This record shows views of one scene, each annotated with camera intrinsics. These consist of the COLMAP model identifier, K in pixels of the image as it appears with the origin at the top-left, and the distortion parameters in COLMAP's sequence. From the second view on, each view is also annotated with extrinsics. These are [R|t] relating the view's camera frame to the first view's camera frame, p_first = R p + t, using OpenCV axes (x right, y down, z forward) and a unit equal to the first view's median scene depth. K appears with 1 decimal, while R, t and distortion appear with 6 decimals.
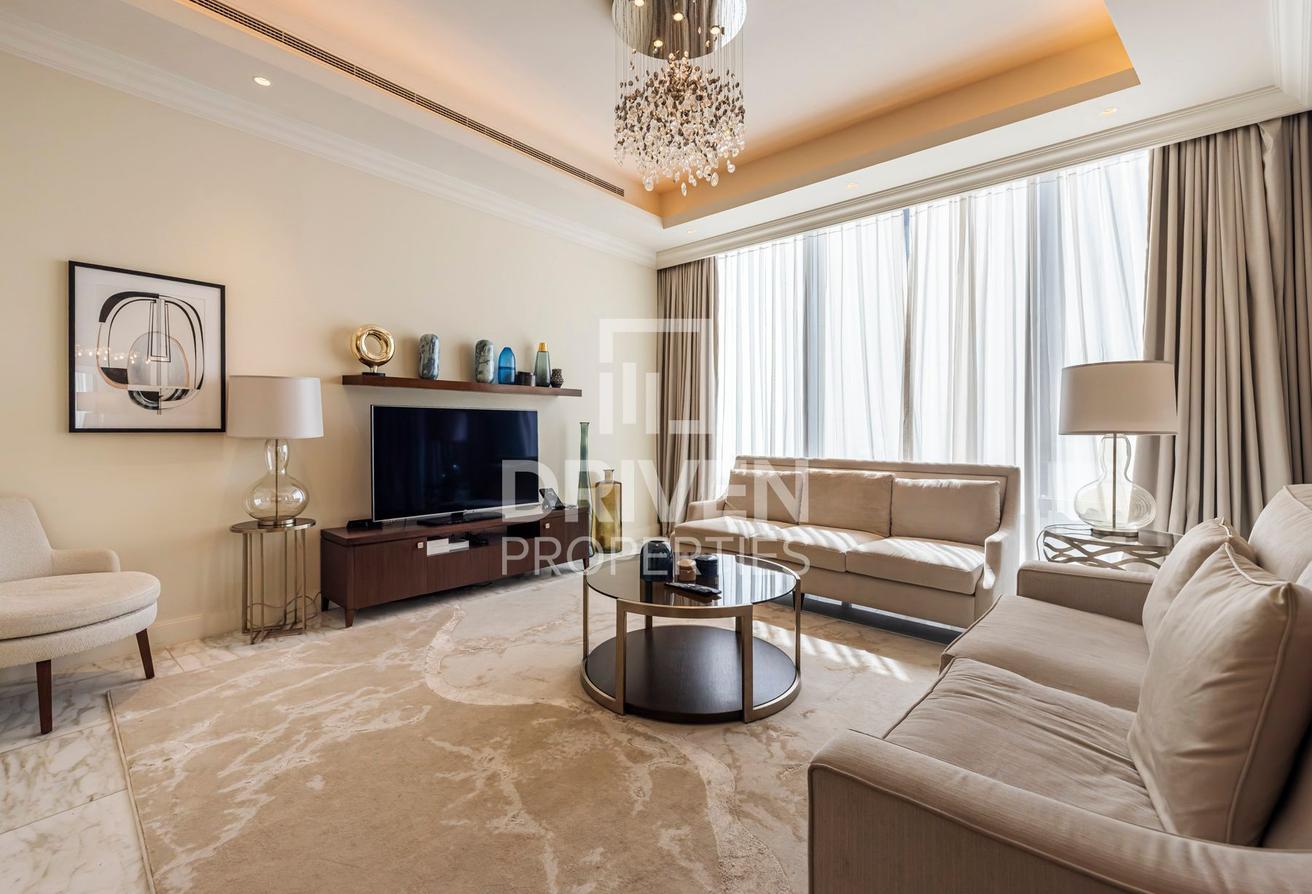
lens RADIAL K [[566.0, 0, 652.0], [0, 566.0, 437.5], [0, 0, 1]] dist [0.000303, 0.000536]
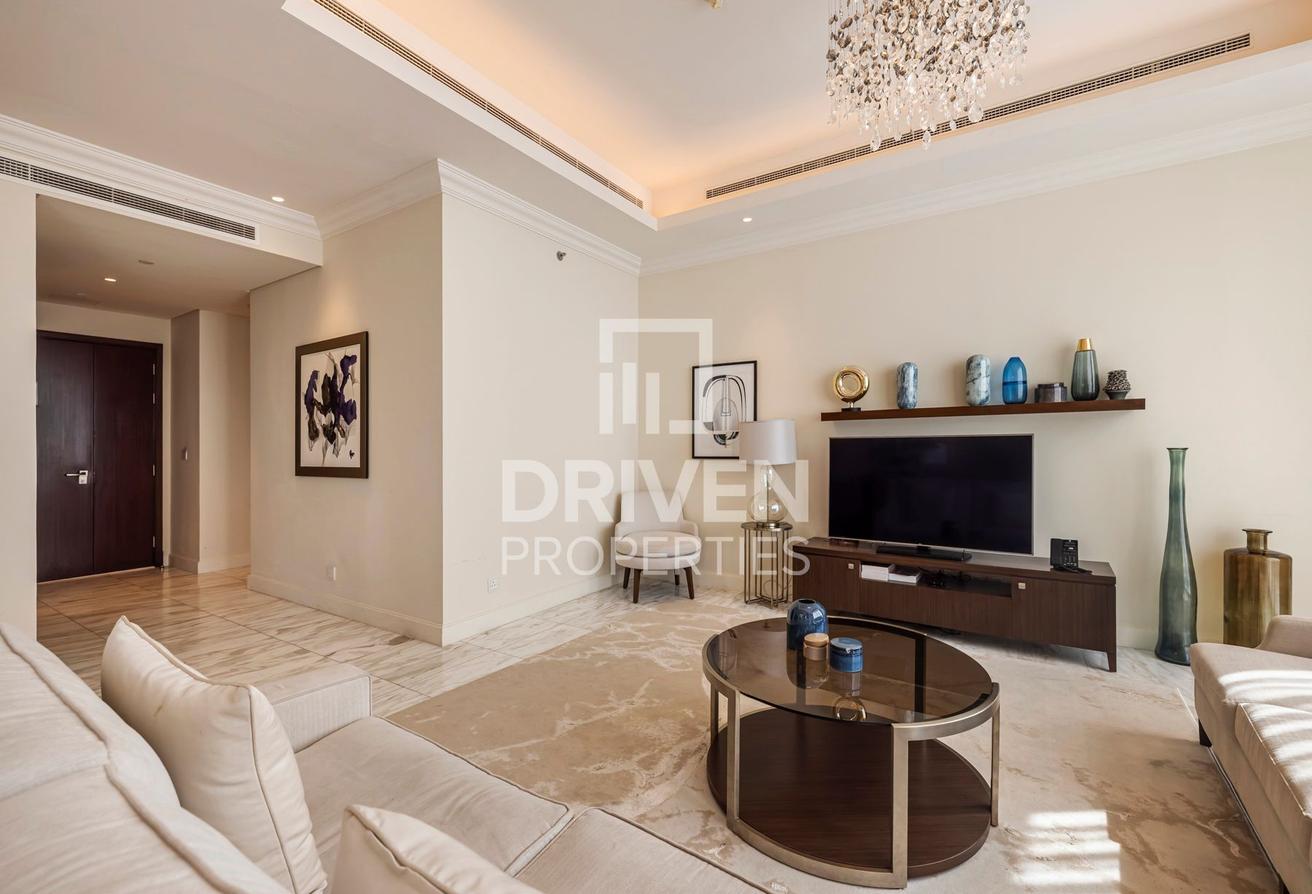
lens RADIAL K [[566.0, 0, 653.7], [0, 566.0, 449.6], [0, 0, 1]] dist [0.000303, 0.000536]
pose [[0.123551, 0.008863, -0.992299, 0.737556], [-0.002720, 0.999959, 0.008593, -0.049195], [0.992335, 0.001637, 0.123570, 0.585794]]
